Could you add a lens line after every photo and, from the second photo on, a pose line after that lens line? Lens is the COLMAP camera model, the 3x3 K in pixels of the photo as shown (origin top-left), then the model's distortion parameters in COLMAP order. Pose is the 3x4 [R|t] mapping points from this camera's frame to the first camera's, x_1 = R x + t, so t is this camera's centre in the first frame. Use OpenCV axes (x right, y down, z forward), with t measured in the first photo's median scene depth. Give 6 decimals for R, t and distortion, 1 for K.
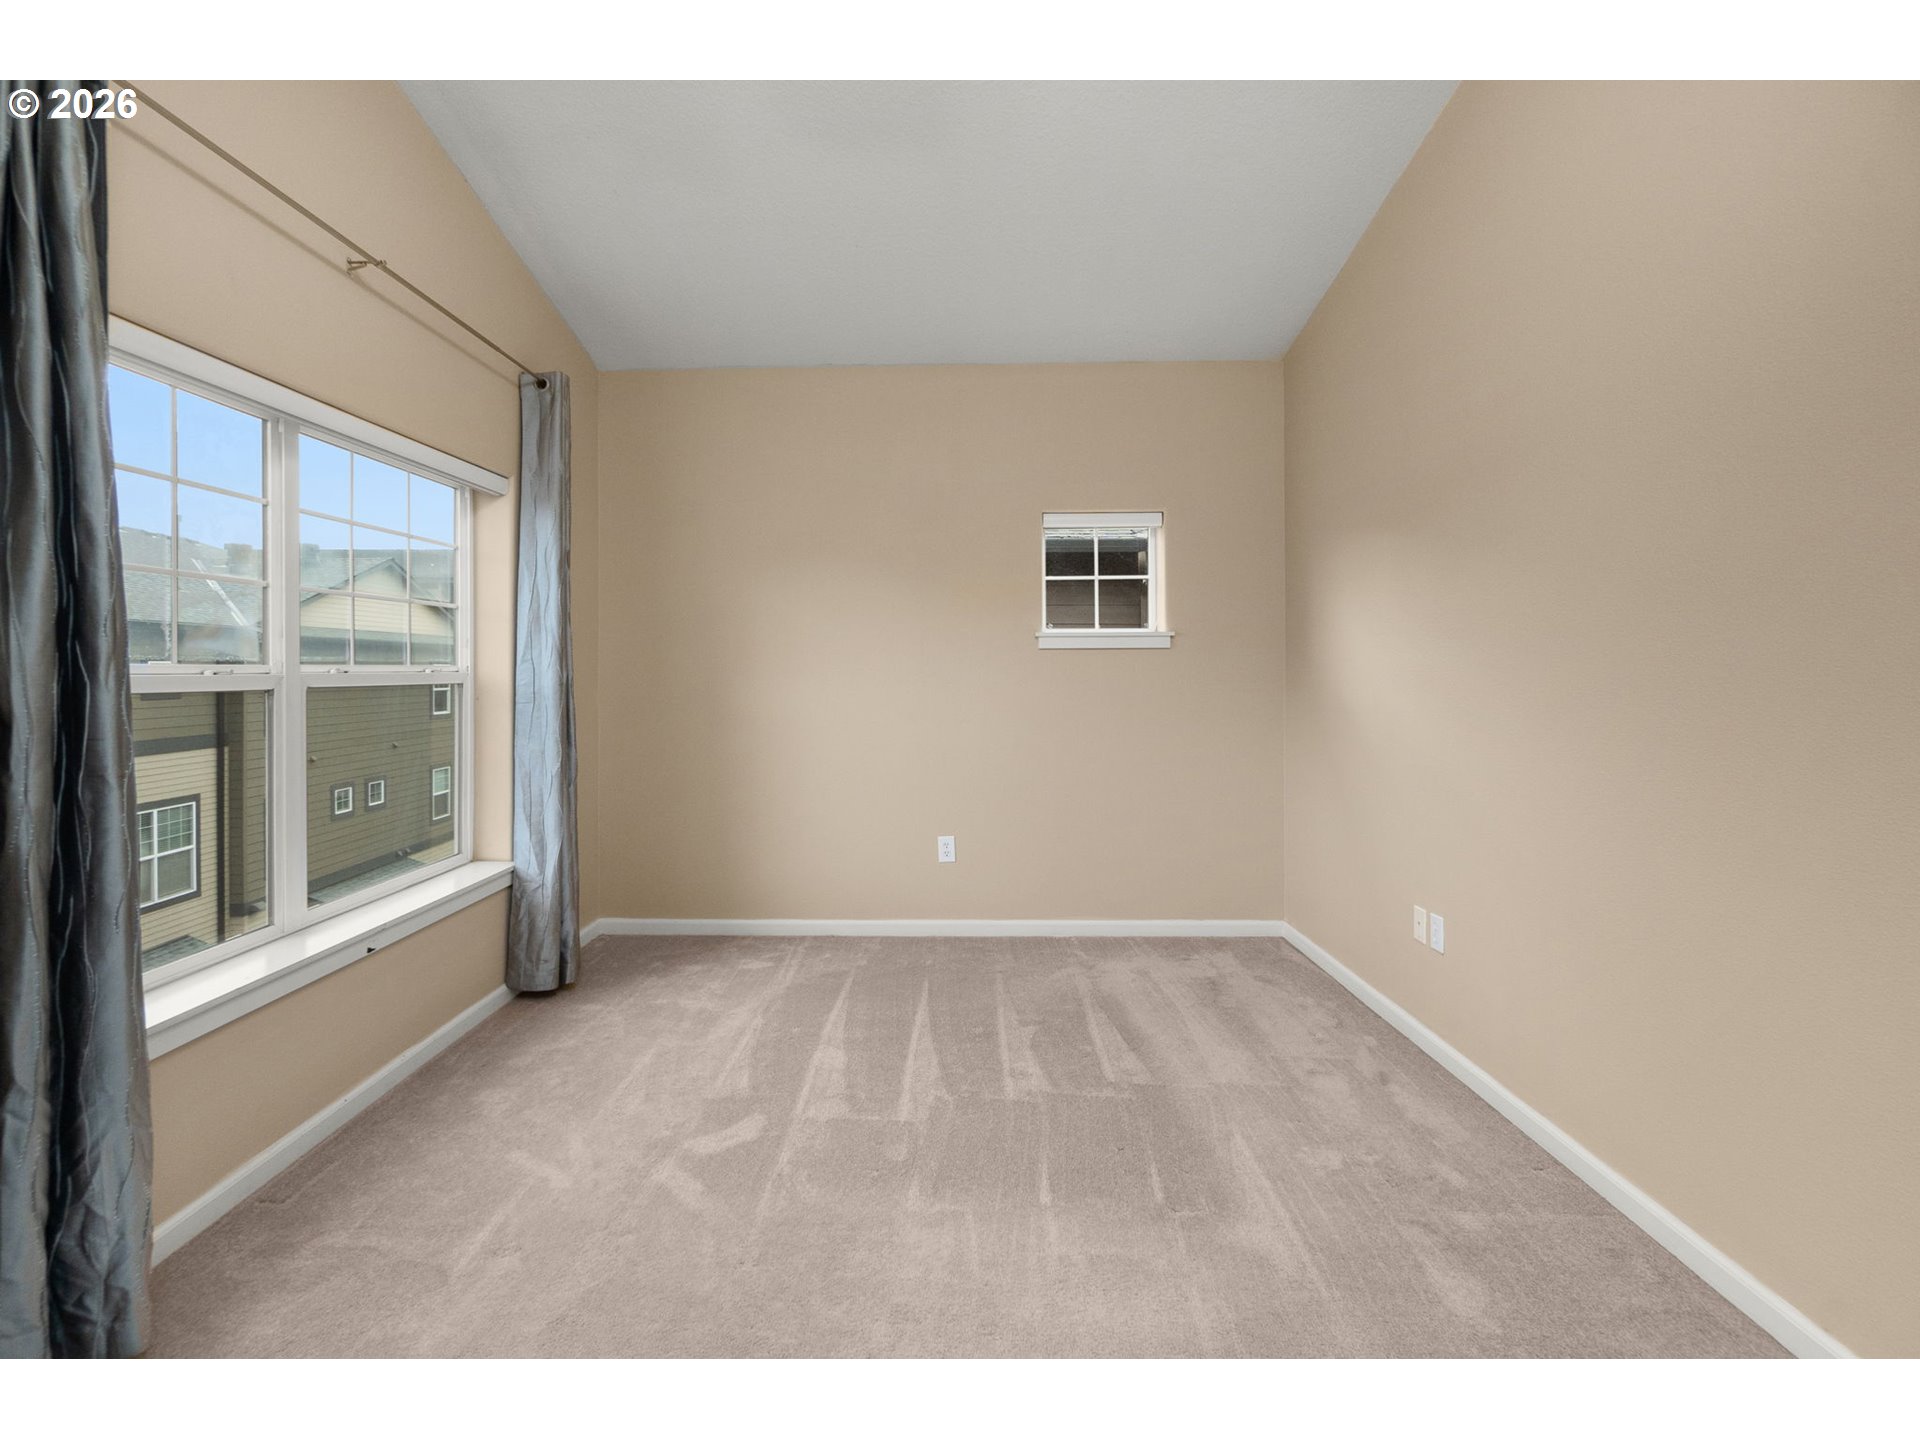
lens RADIAL K [[872.5, 0, 959.4], [0, 872.5, 651.8], [0, 0, 1]] dist [-0.002386, 0.001182]
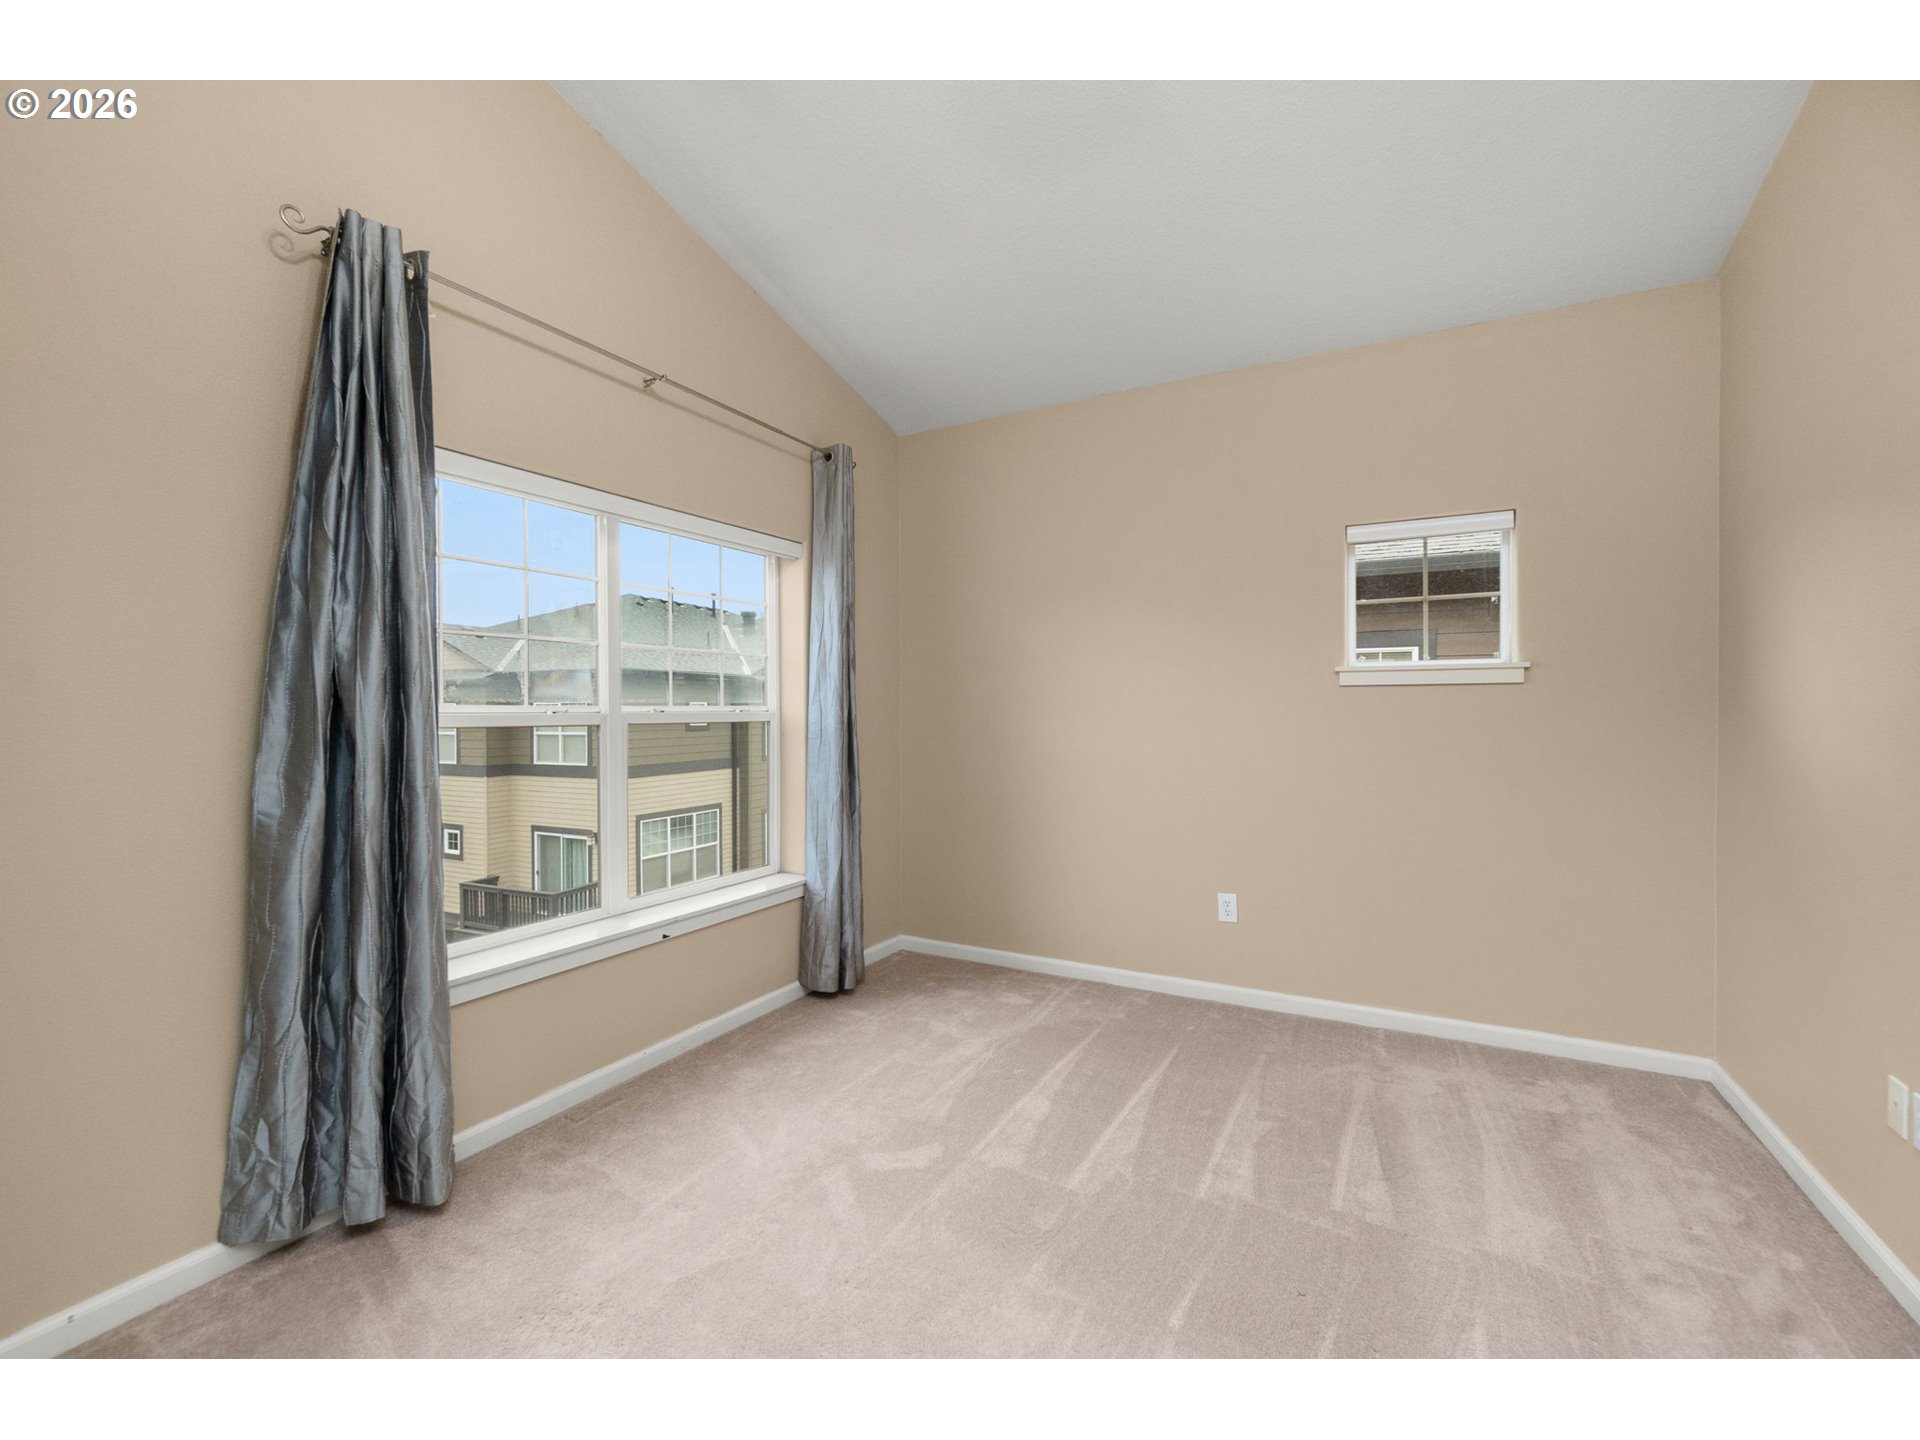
lens RADIAL K [[861.3, 0, 937.5], [0, 861.3, 700.8], [0, 0, 1]] dist [0.001068, 0.001591]
pose [[0.877301, -0.003326, -0.479928, 0.190580], [0.008611, 0.999924, 0.008812, 0.000465], [0.479862, -0.011864, 0.877264, 0.088692]]
